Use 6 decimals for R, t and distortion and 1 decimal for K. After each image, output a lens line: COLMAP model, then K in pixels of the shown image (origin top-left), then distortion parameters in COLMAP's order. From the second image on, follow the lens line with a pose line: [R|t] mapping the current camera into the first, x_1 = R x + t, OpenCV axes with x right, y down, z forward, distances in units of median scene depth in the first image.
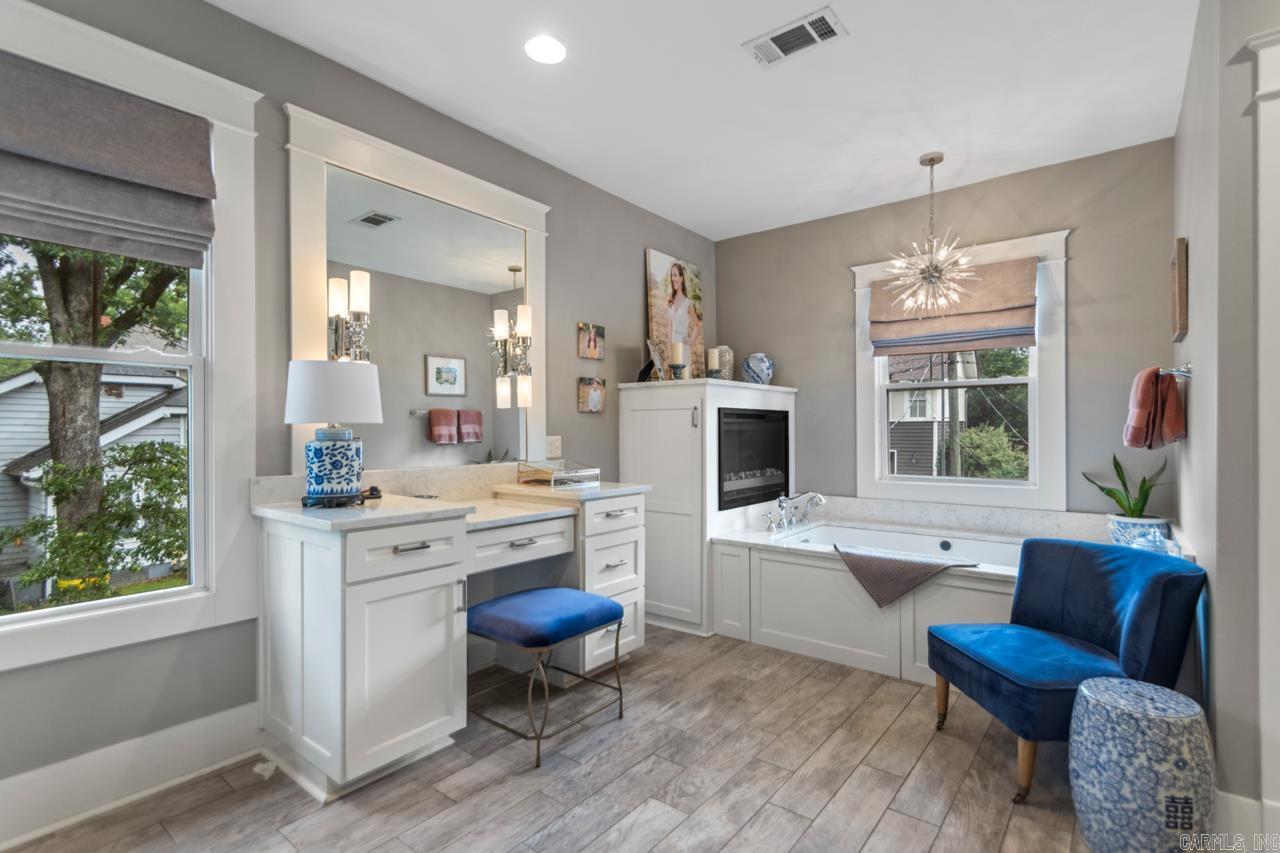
lens RADIAL K [[603.2, 0, 644.0], [0, 603.2, 436.5], [0, 0, 1]] dist [0.009821, -0.005462]
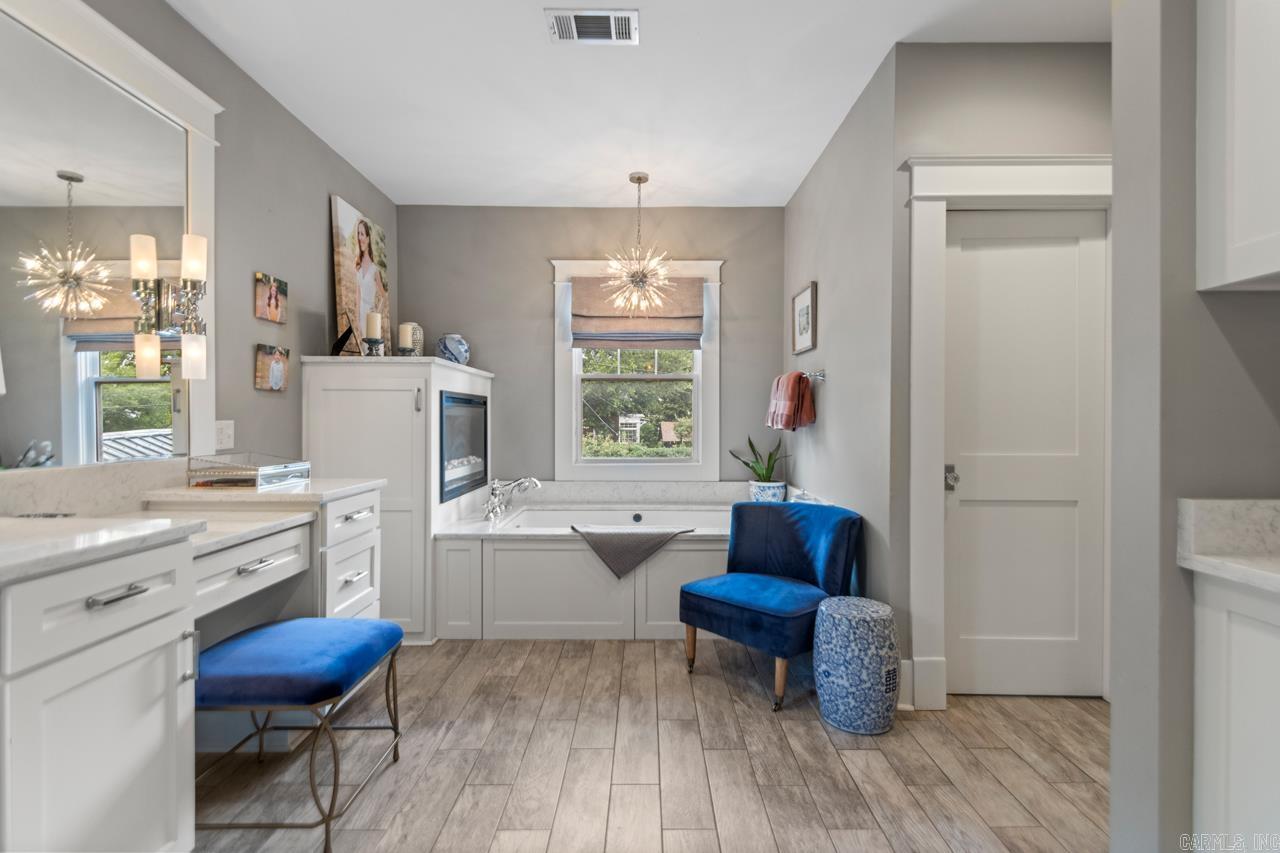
lens RADIAL K [[596.6, 0, 646.2], [0, 596.6, 428.5], [0, 0, 1]] dist [0.003140, -0.000101]
pose [[0.784449, -0.003769, 0.620182, -0.229506], [0.000427, 0.999985, 0.005537, 0.005938], [-0.620194, -0.004078, 0.784438, 0.123319]]
